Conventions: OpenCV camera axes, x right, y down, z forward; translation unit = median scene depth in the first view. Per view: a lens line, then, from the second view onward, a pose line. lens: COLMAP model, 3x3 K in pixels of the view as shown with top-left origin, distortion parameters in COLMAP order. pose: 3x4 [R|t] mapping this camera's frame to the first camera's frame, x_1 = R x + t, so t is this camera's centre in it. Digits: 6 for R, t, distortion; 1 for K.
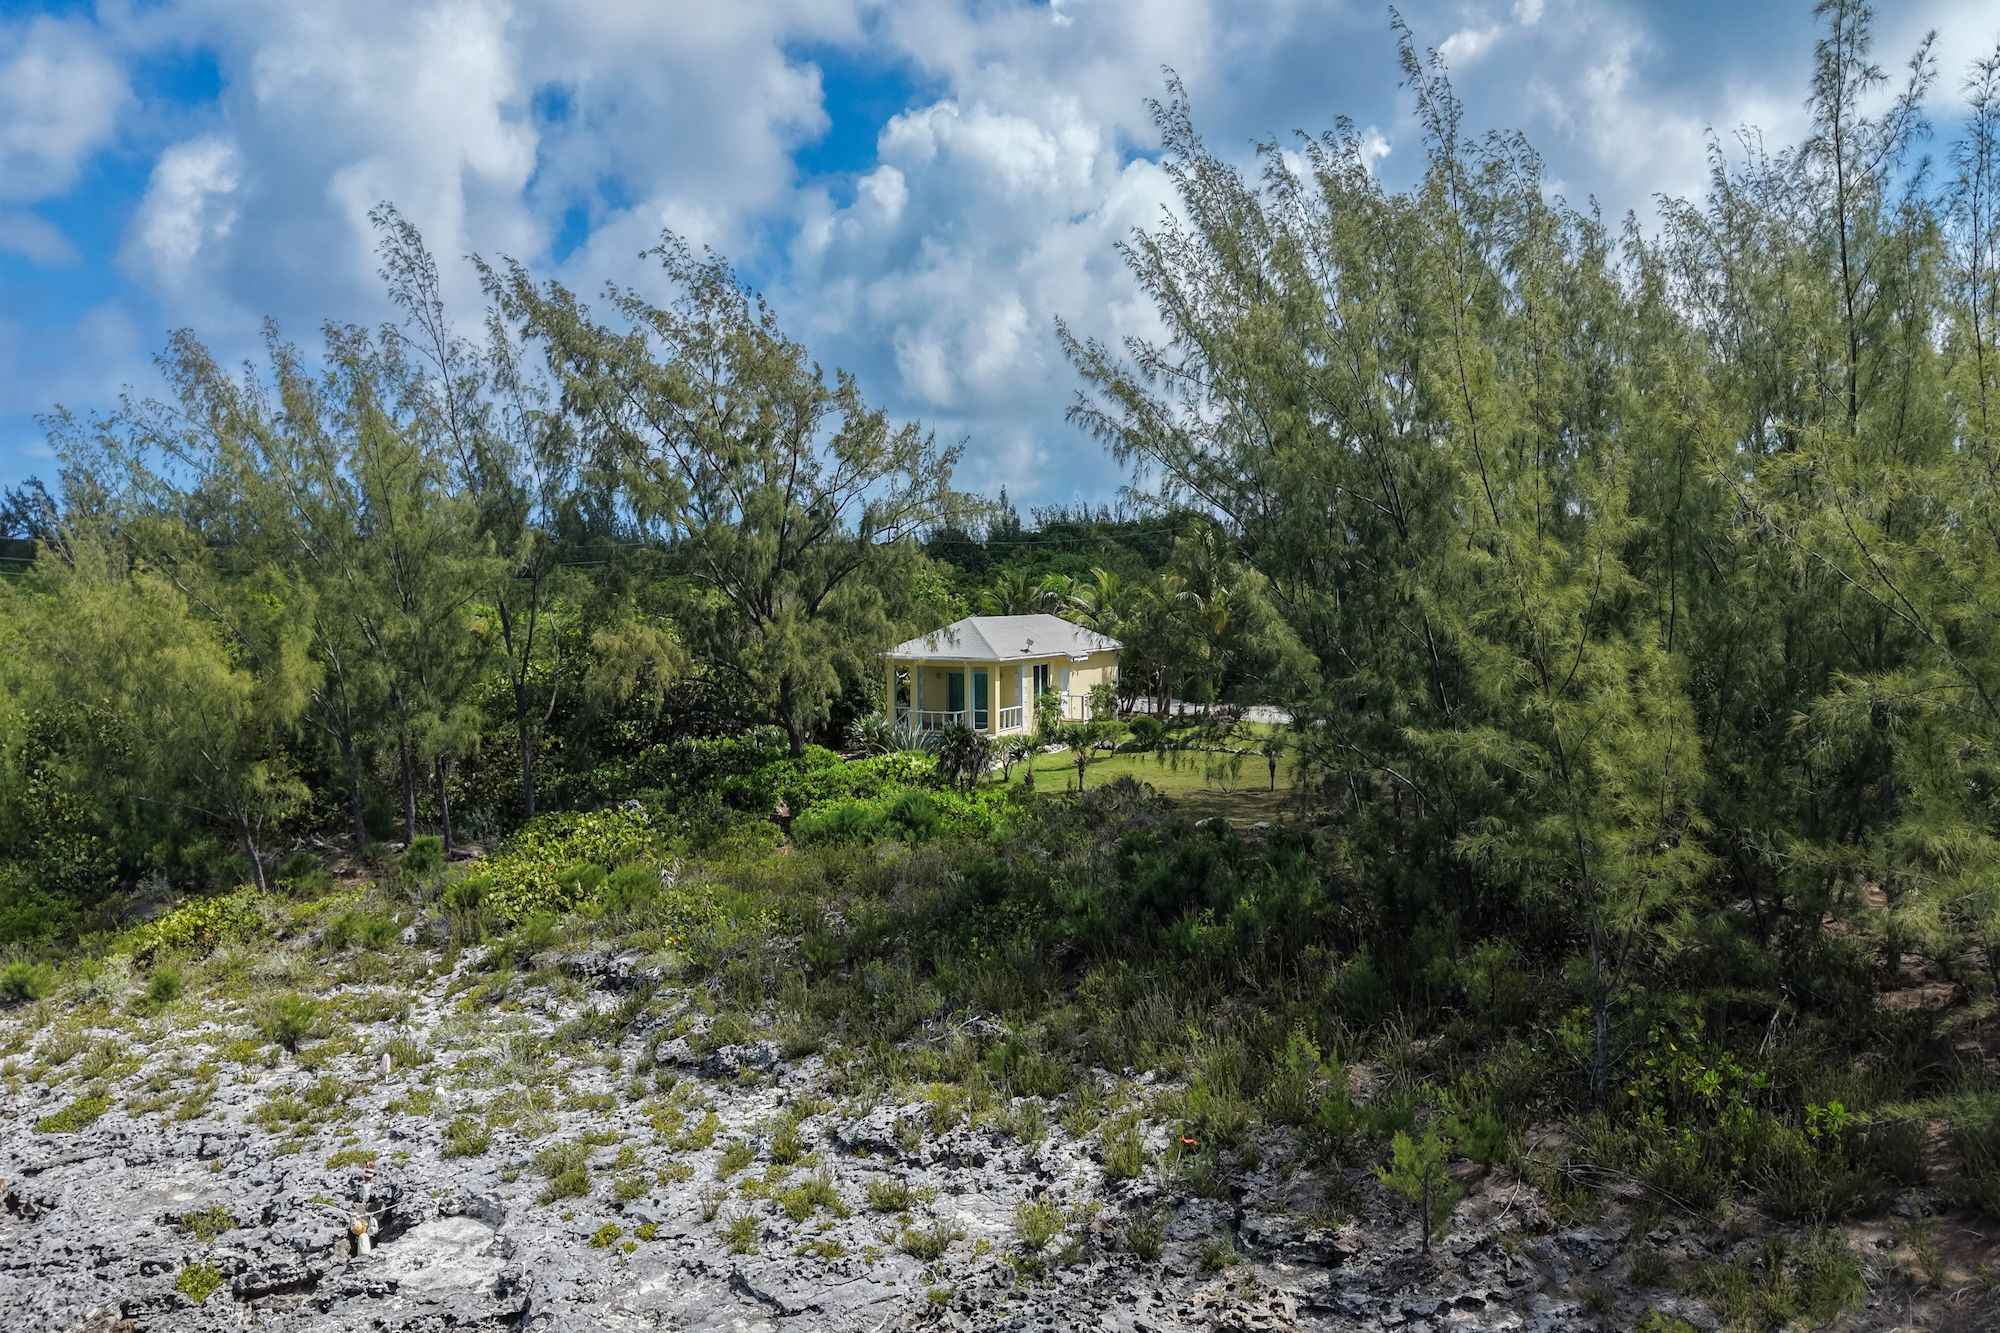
lens RADIAL K [[3272.2, 0, 1000.0], [0, 3272.2, 666.5], [0, 0, 1]] dist [0.031304, 0.024680]
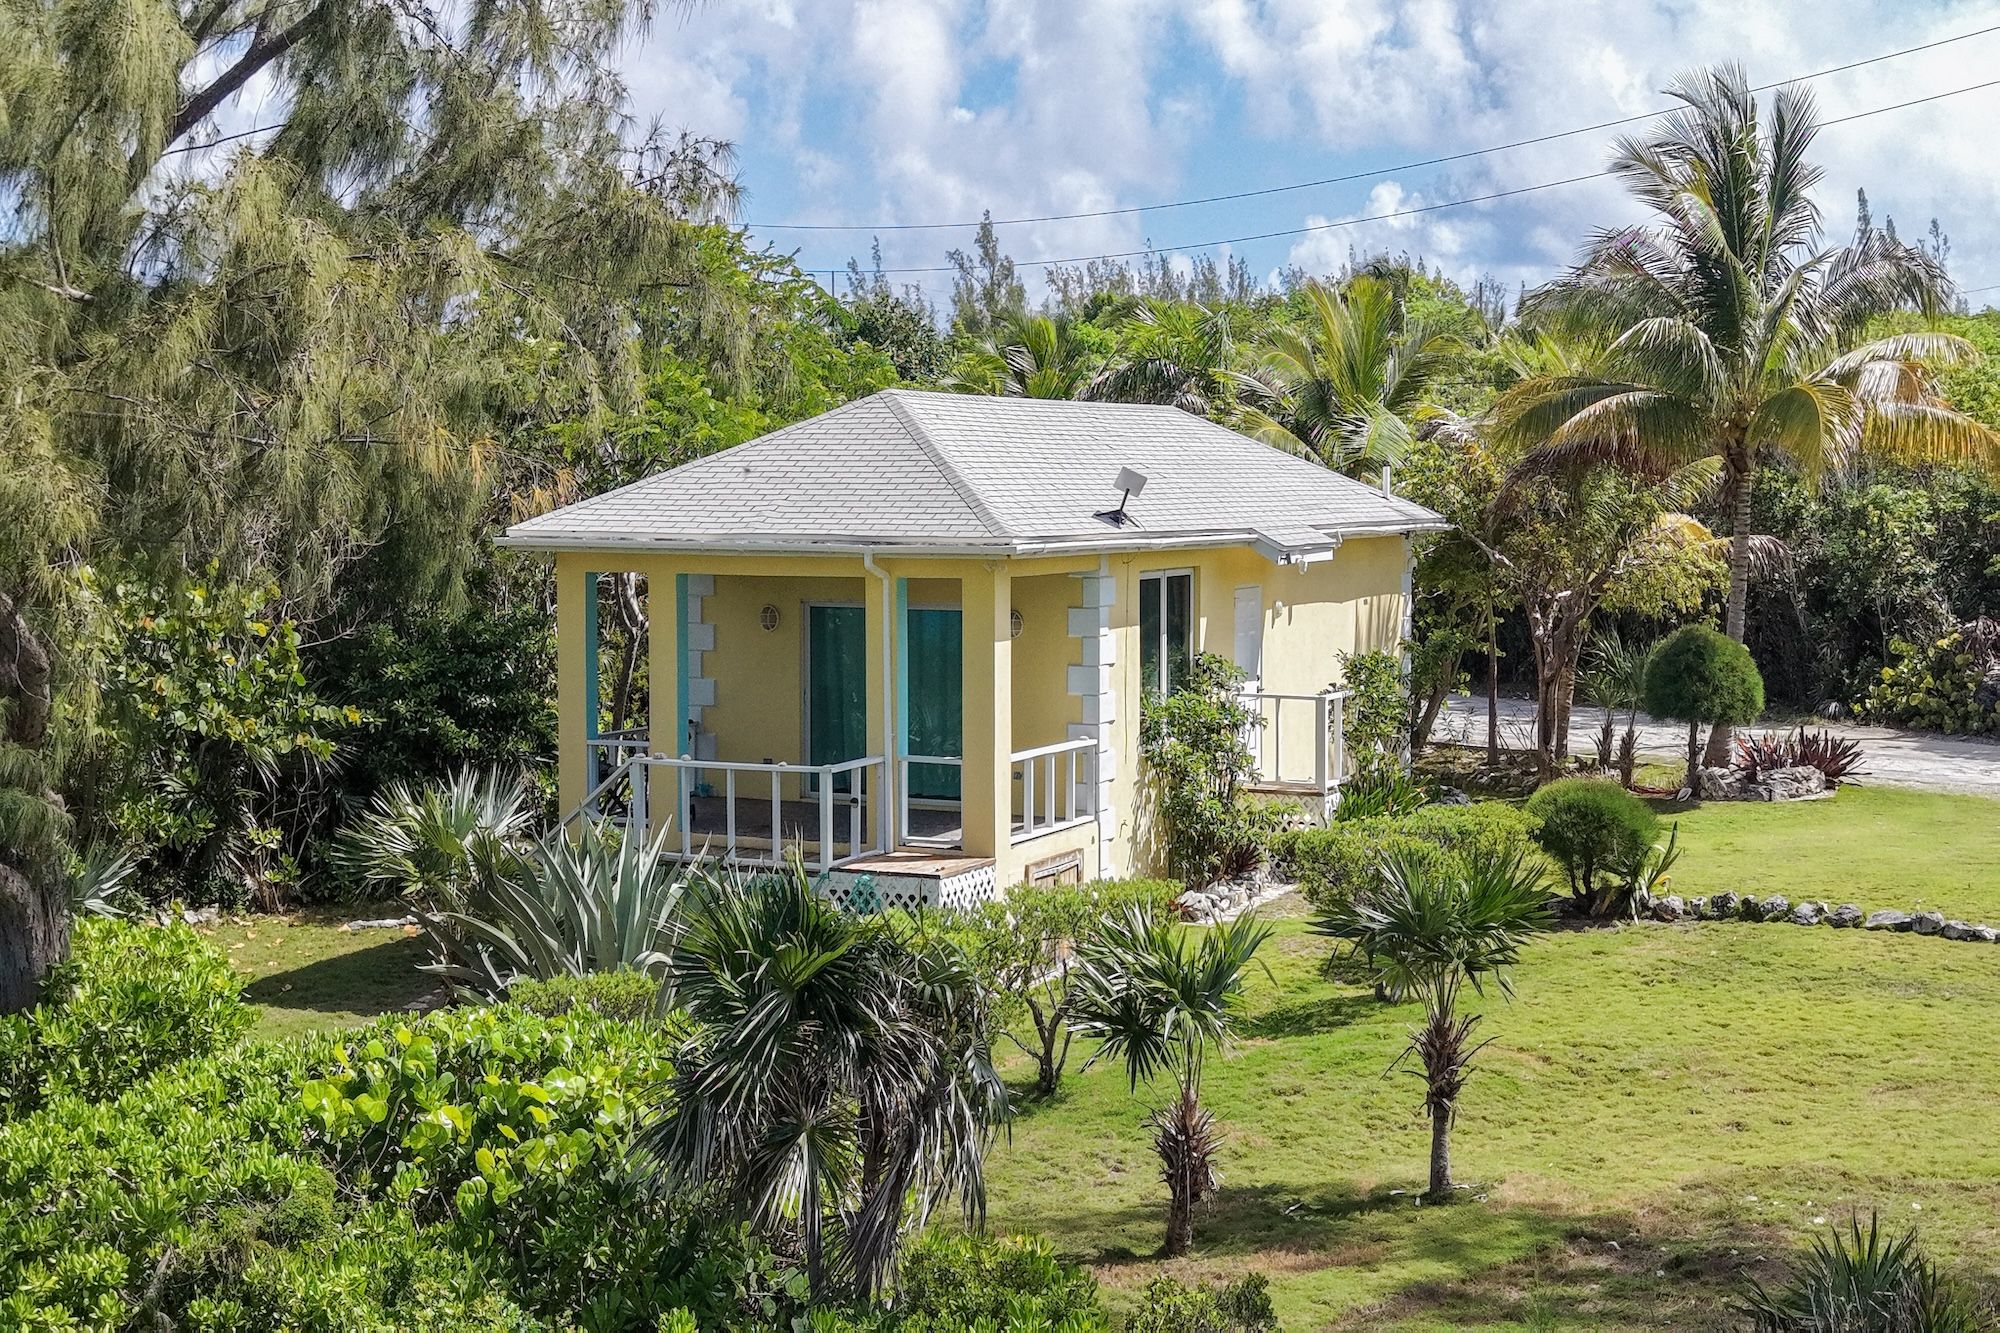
lens RADIAL K [[3272.2, 0, 1000.0], [0, 3272.2, 666.5], [0, 0, 1]] dist [0.031304, 0.024680]
pose [[0.999895, 0.004634, 0.013697, -0.004144], [-0.004752, 0.999952, 0.008590, 0.004480], [-0.013656, -0.008654, 0.999869, 0.744756]]
